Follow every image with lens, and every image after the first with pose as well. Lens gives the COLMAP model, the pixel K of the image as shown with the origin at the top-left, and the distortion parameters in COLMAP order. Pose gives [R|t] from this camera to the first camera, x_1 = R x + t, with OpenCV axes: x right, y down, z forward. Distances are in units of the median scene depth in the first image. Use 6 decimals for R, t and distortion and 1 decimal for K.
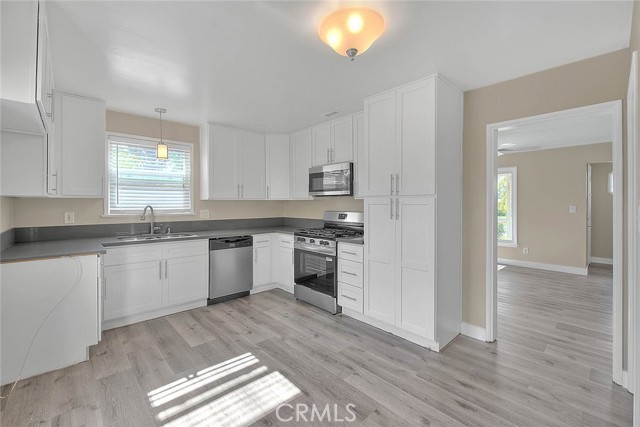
lens RADIAL K [[270.7, 0, 311.3], [0, 270.7, 202.1], [0, 0, 1]] dist [-0.000482, -0.000016]
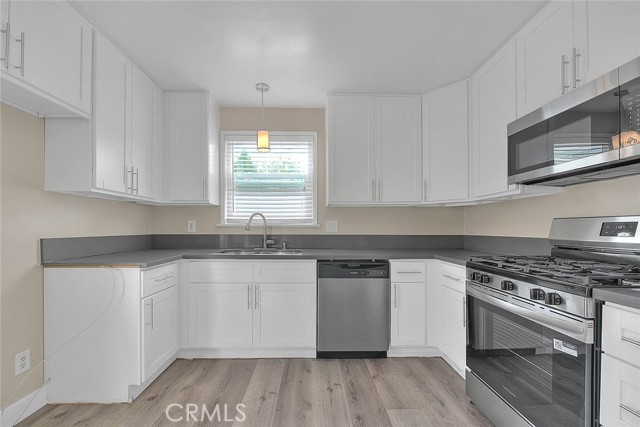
lens RADIAL K [[263.4, 0, 312.9], [0, 263.4, 228.2], [0, 0, 1]] dist [-0.000868, -0.000237]
pose [[0.754765, 0.001191, -0.655995, 0.040428], [0.003314, 0.999979, 0.005629, 0.053670], [0.655987, -0.006422, 0.754745, 0.506470]]
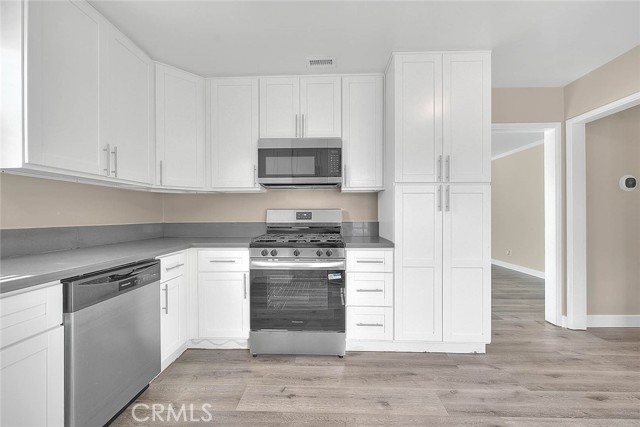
lens RADIAL K [[258.3, 0, 320.0], [0, 258.3, 213.5], [0, 0, 1]] dist [-0.000932, -0.000273]
pose [[0.693119, 0.000988, 0.720823, -0.388311], [-0.001227, 0.999999, -0.000191, 0.052607], [-0.720822, -0.000752, 0.693120, 0.547290]]
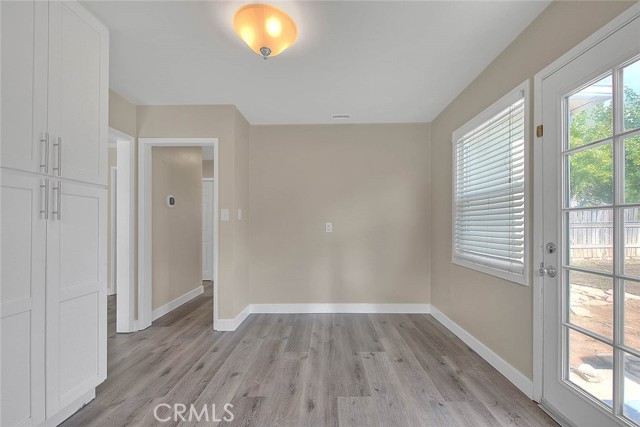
lens RADIAL K [[265.4, 0, 321.0], [0, 265.4, 224.8], [0, 0, 1]] dist [-0.000475, -0.000041]
pose [[-0.730604, 0.000515, 0.682801, -0.335043], [-0.002146, 0.999993, -0.003050, 0.054828], [-0.682798, -0.003694, -0.730598, 0.765921]]
